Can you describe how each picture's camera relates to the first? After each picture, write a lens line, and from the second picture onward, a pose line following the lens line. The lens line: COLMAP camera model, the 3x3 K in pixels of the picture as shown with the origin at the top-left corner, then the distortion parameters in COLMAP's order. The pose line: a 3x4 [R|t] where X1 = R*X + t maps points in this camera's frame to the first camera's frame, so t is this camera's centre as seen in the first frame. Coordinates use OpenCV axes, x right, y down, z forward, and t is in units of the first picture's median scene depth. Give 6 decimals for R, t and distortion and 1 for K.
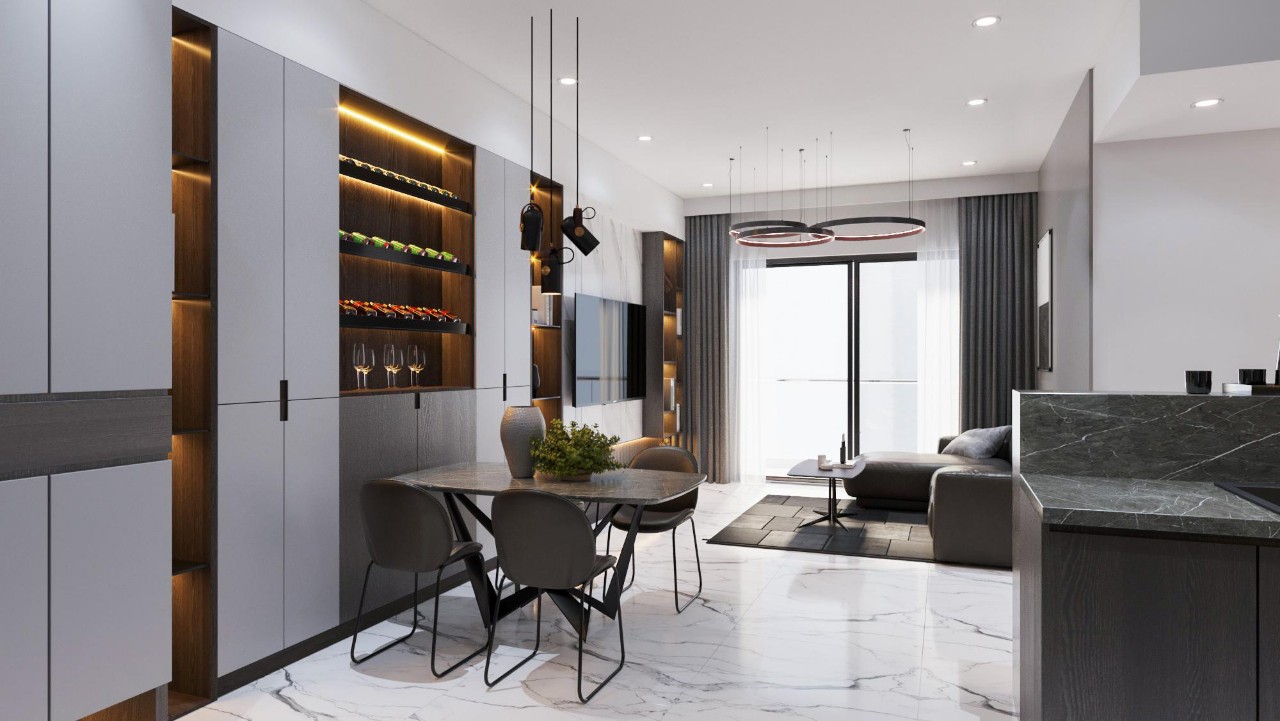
lens RADIAL K [[785.6, 0, 640.0], [0, 785.6, 360.5], [0, 0, 1]] dist [0.000346, 0.000446]
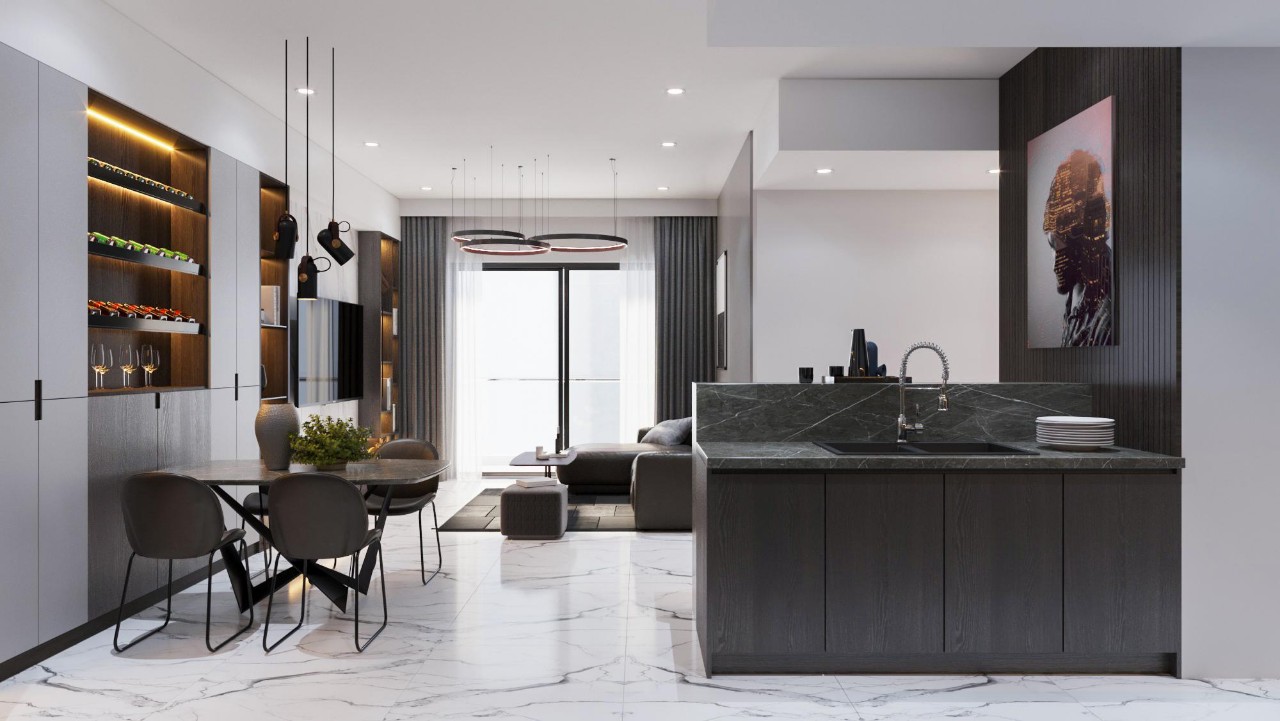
lens RADIAL K [[854.2, 0, 640.0], [0, 854.2, 360.5], [0, 0, 1]] dist [-0.000067, -0.000320]
pose [[0.932546, 0.000053, 0.361051, -0.091087], [0.000010, 1.000000, -0.000173, 0.000169], [-0.361051, 0.000165, 0.932546, -0.219691]]
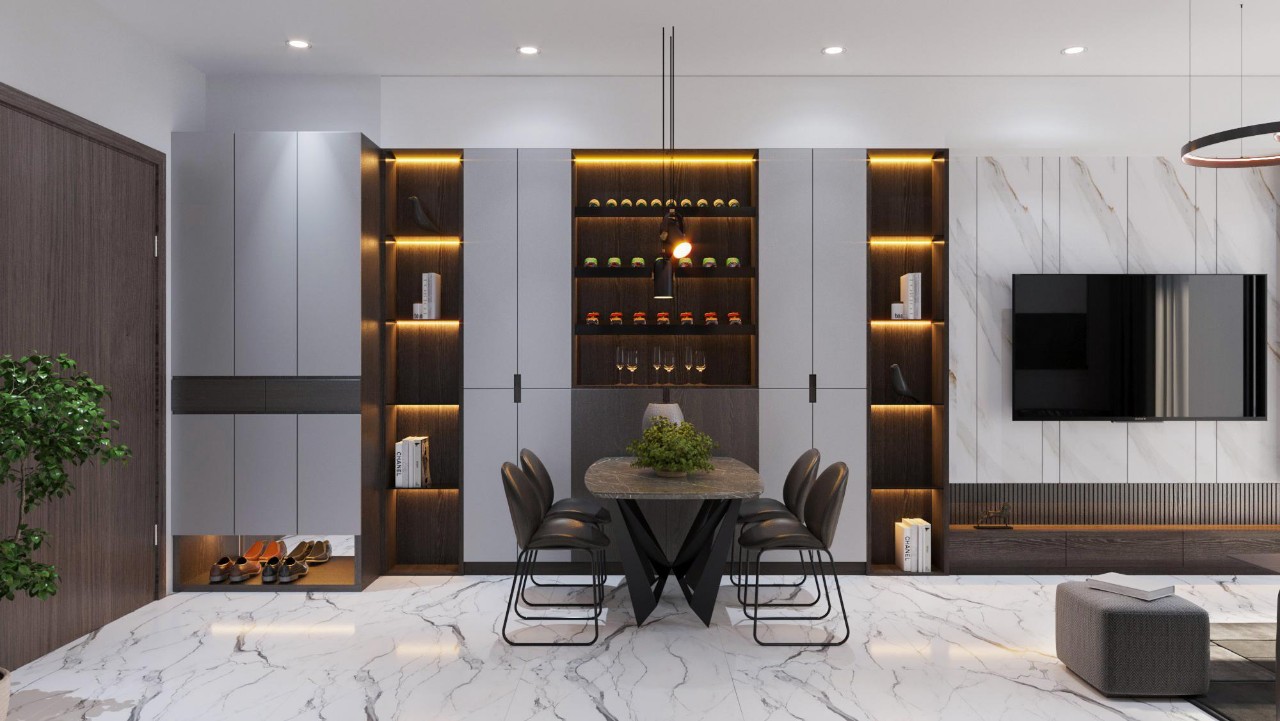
lens RADIAL K [[917.4, 0, 641.1], [0, 917.4, 339.8], [0, 0, 1]] dist [0.003809, 0.002202]
pose [[0.356336, -0.017033, -0.934203, 0.850602], [0.002319, 0.999847, -0.017345, -0.005167], [0.934355, 0.004014, 0.356321, 0.437948]]
